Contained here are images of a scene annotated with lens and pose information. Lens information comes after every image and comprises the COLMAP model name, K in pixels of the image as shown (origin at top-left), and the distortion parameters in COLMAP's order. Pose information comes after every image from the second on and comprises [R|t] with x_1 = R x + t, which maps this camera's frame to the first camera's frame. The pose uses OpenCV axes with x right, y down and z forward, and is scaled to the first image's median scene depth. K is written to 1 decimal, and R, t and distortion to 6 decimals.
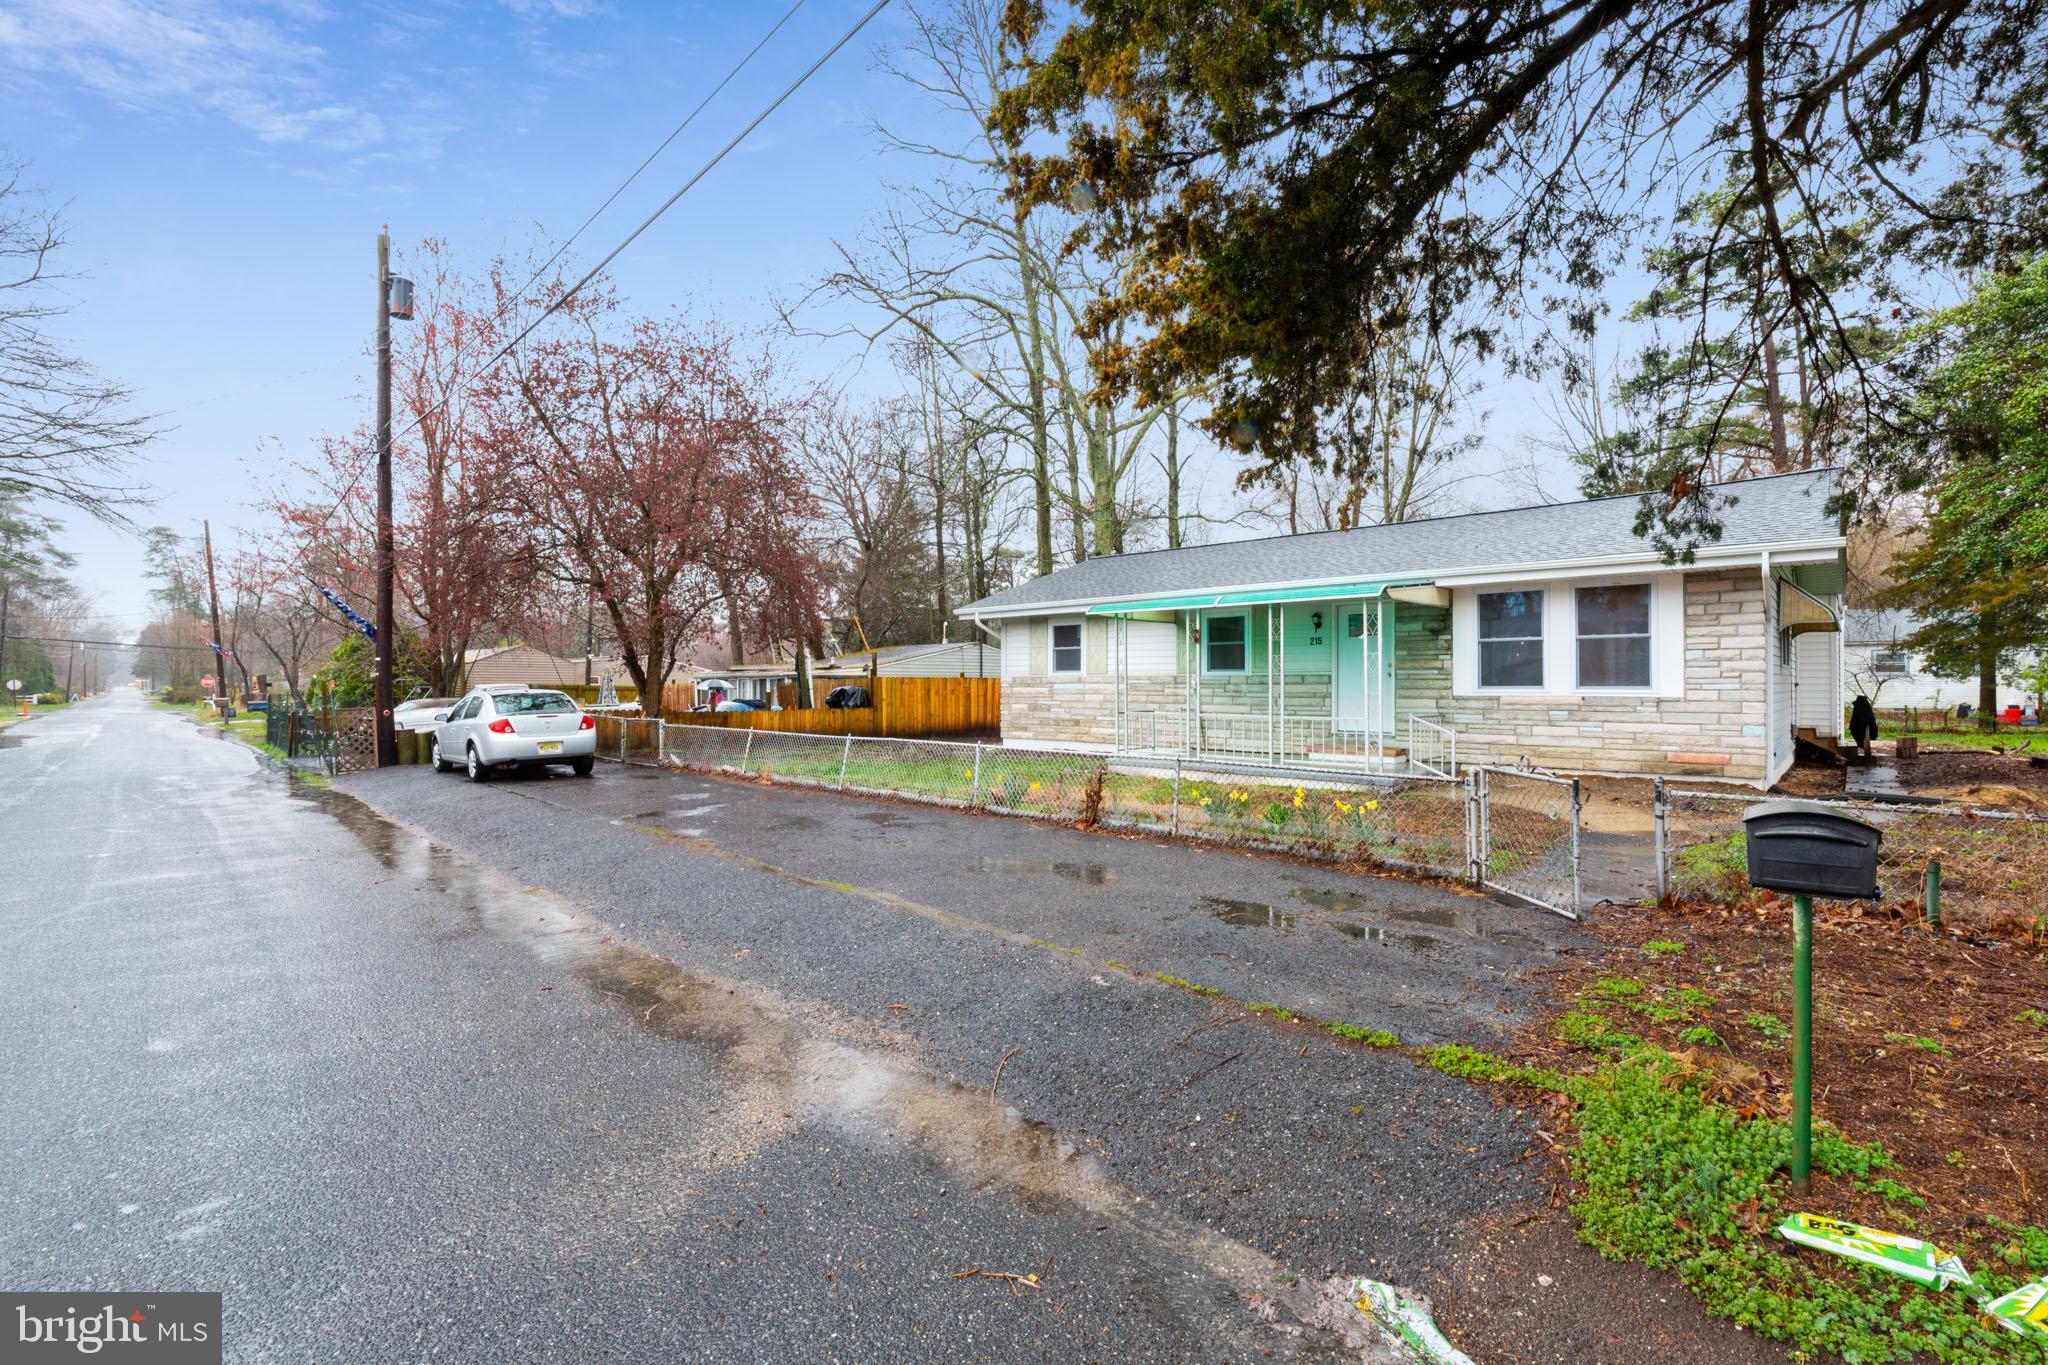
lens RADIAL K [[906.6, 0, 1040.7], [0, 906.6, 665.9], [0, 0, 1]] dist [0.001795, -0.000861]
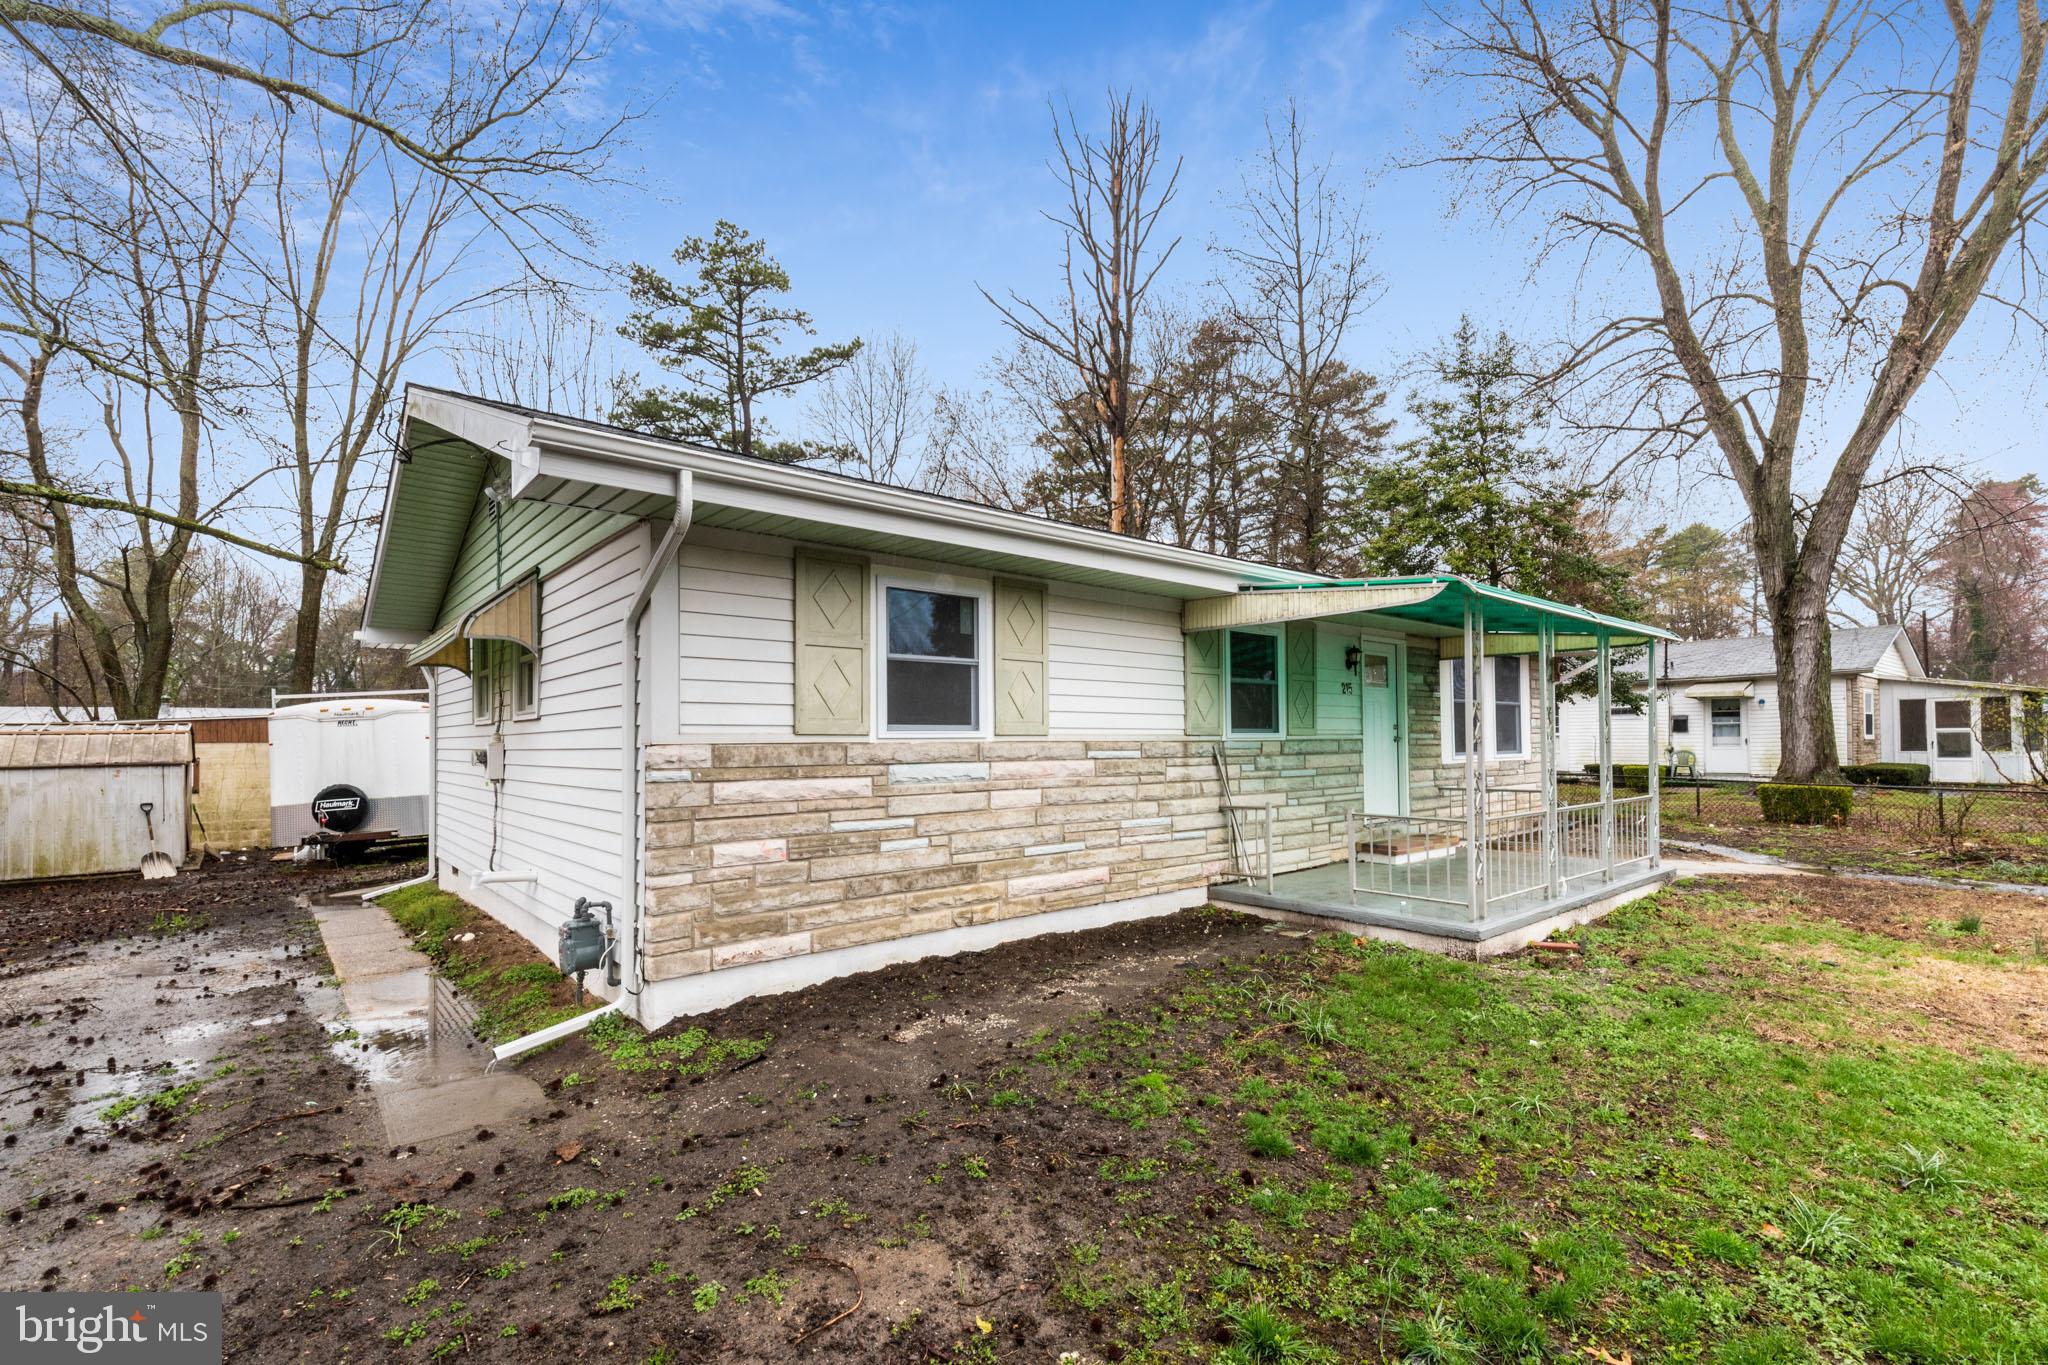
lens RADIAL K [[906.6, 0, 1028.3], [0, 906.6, 727.0], [0, 0, 1]] dist [0.001795, -0.000861]
pose [[0.111545, 0.013582, 0.993667, -0.337797], [-0.013534, 0.999835, -0.012147, 0.010606], [-0.993667, -0.012093, 0.111710, 1.019315]]
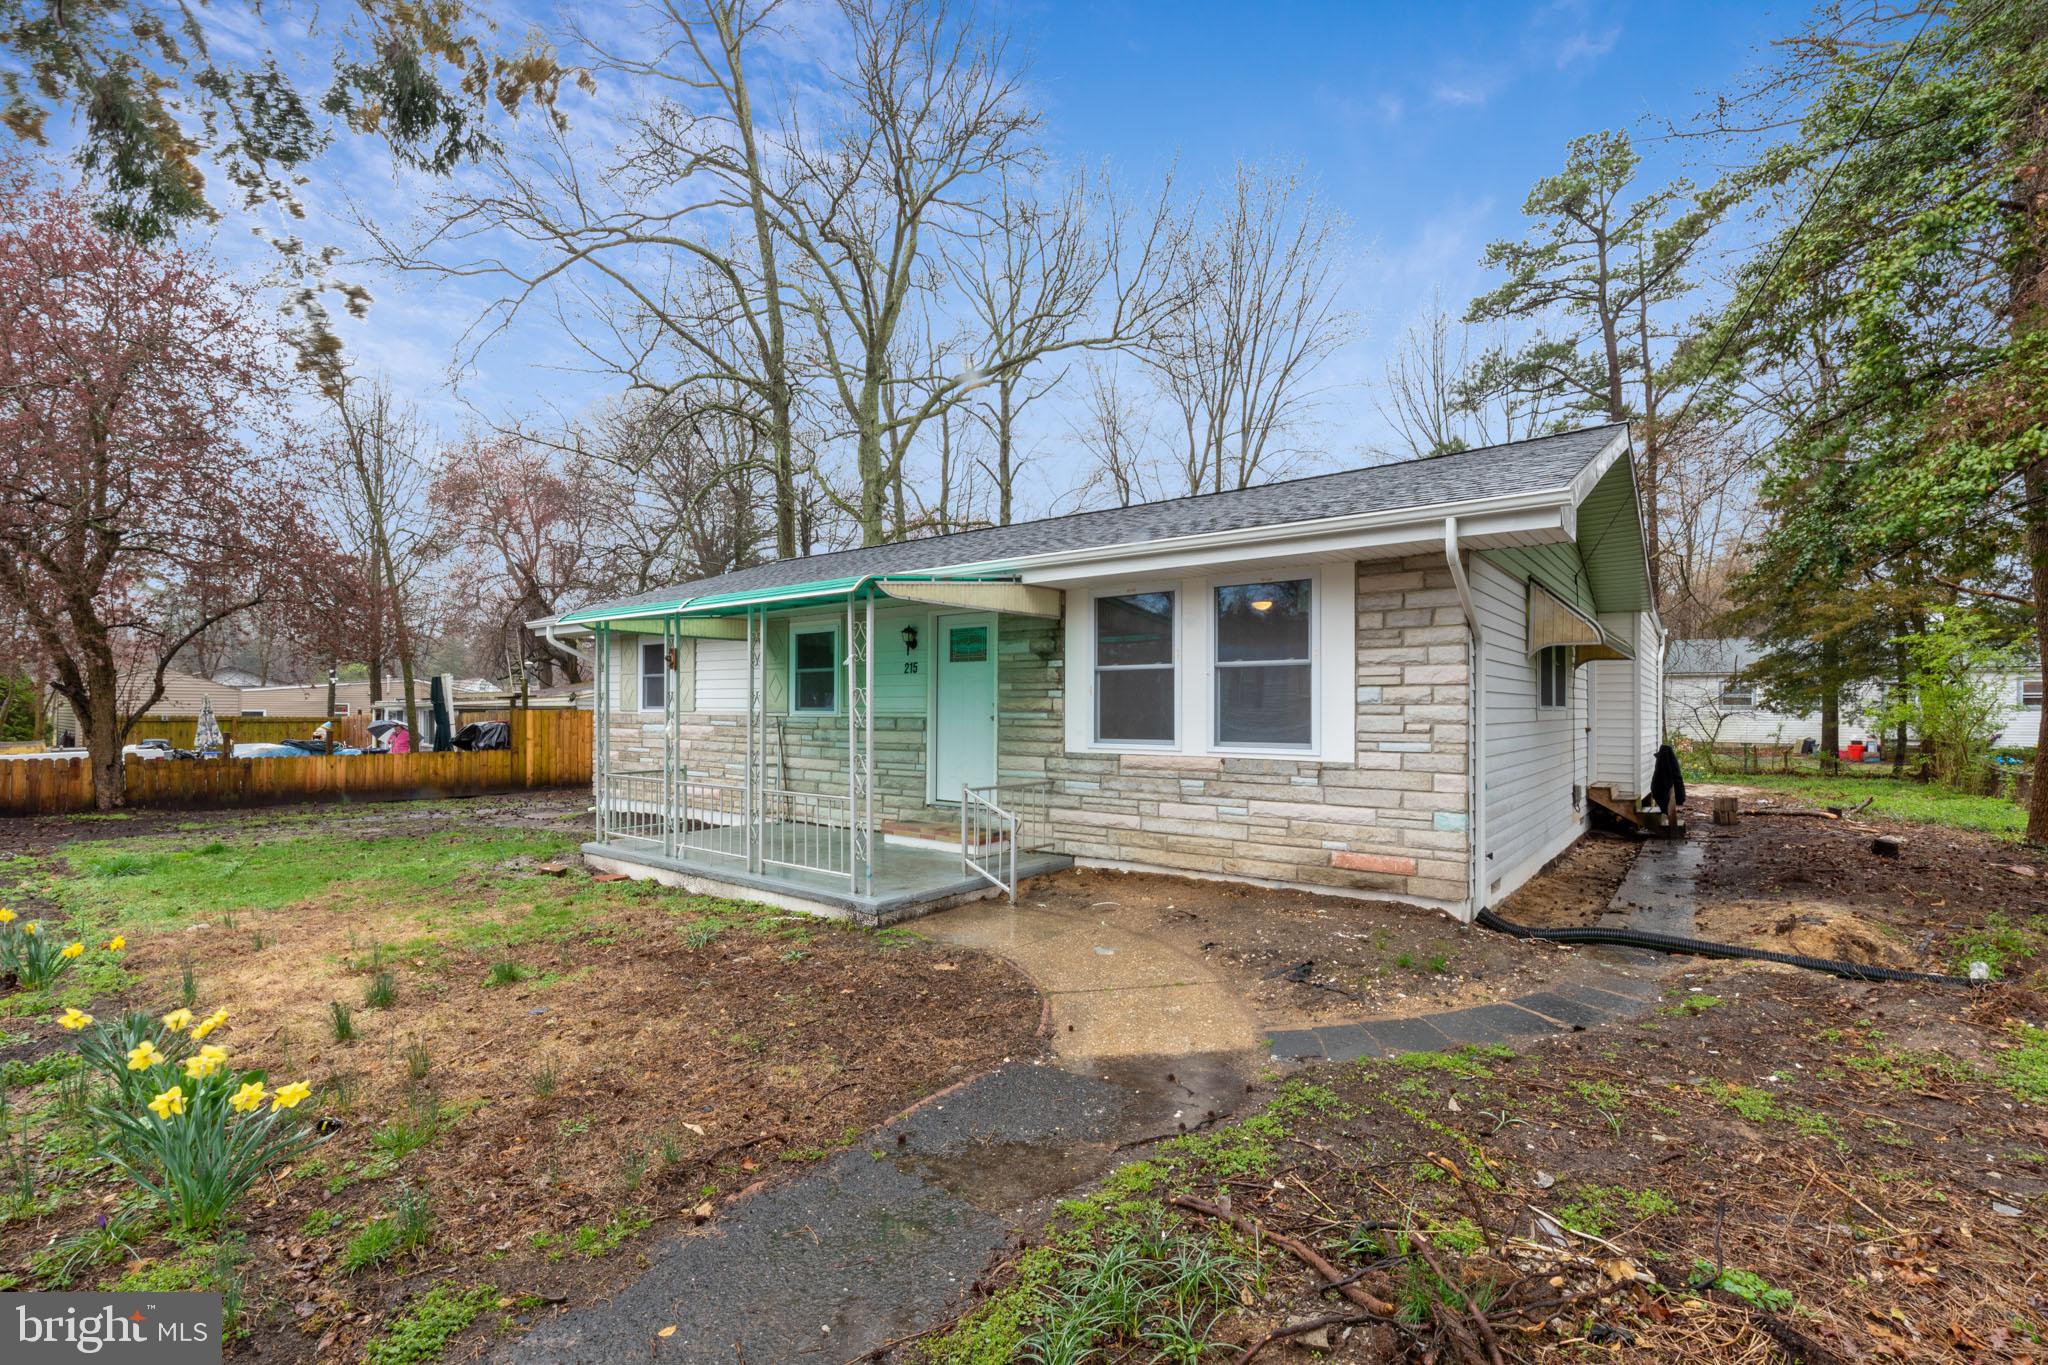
lens RADIAL K [[906.6, 0, 1040.6], [0, 906.6, 688.0], [0, 0, 1]] dist [0.001795, -0.000861]
pose [[0.996289, 0.004736, 0.085942, 0.301345], [-0.004372, 0.999981, -0.004422, -0.008489], [-0.085961, 0.004030, 0.996290, 0.274689]]
